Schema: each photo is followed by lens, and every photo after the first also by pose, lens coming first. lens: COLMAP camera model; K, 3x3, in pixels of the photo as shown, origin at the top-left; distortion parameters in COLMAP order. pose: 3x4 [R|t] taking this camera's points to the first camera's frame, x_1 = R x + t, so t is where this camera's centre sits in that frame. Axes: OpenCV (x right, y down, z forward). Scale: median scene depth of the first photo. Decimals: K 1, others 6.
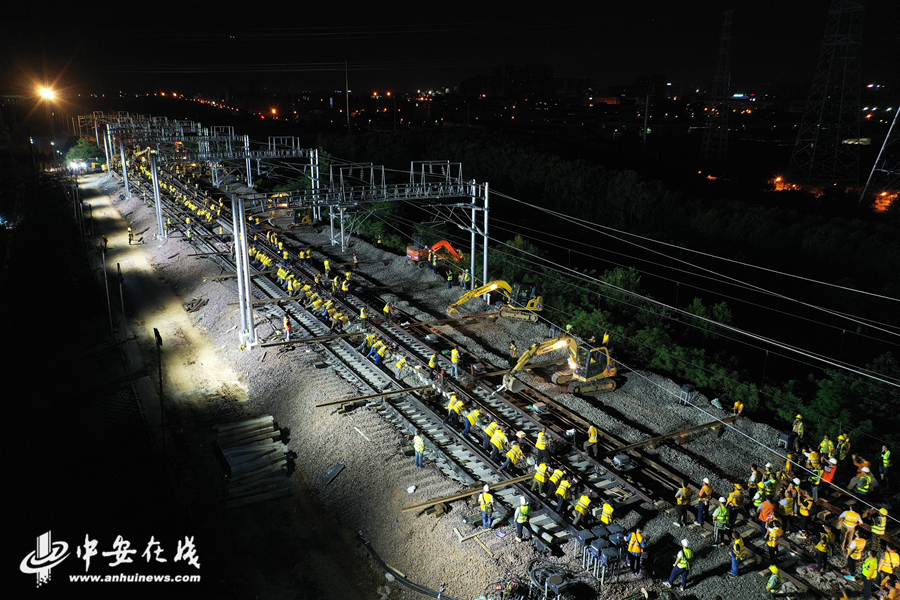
lens RADIAL K [[729.9, 0, 448.5], [0, 729.9, 299.9], [0, 0, 1]] dist [-0.006002, -0.003419]
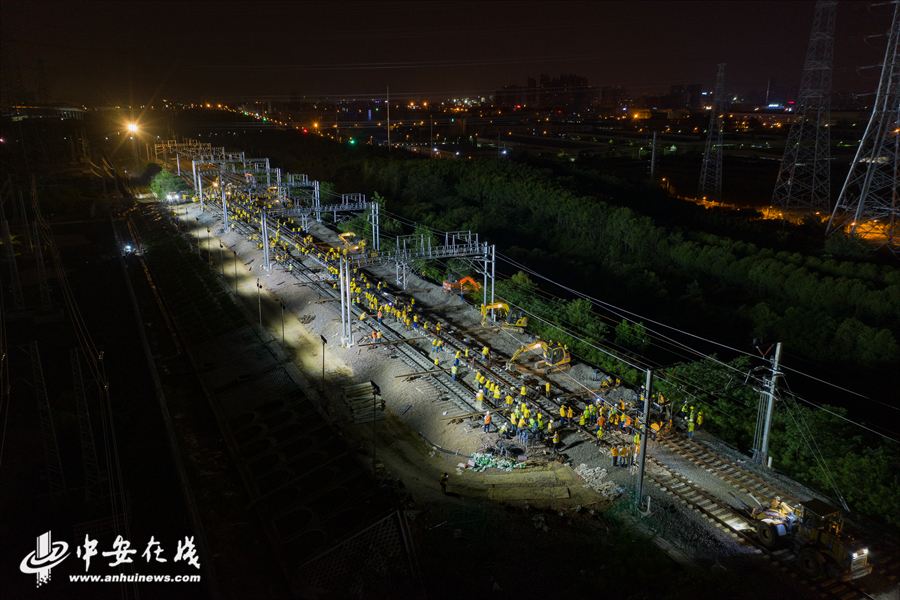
lens RADIAL K [[729.9, 0, 451.0], [0, 729.9, 301.5], [0, 0, 1]] dist [-0.006002, -0.003419]
pose [[0.999013, 0.010334, -0.043205, 0.025131], [-0.010603, 0.999926, -0.005997, -0.023308], [0.043140, 0.006449, 0.999048, -0.509109]]
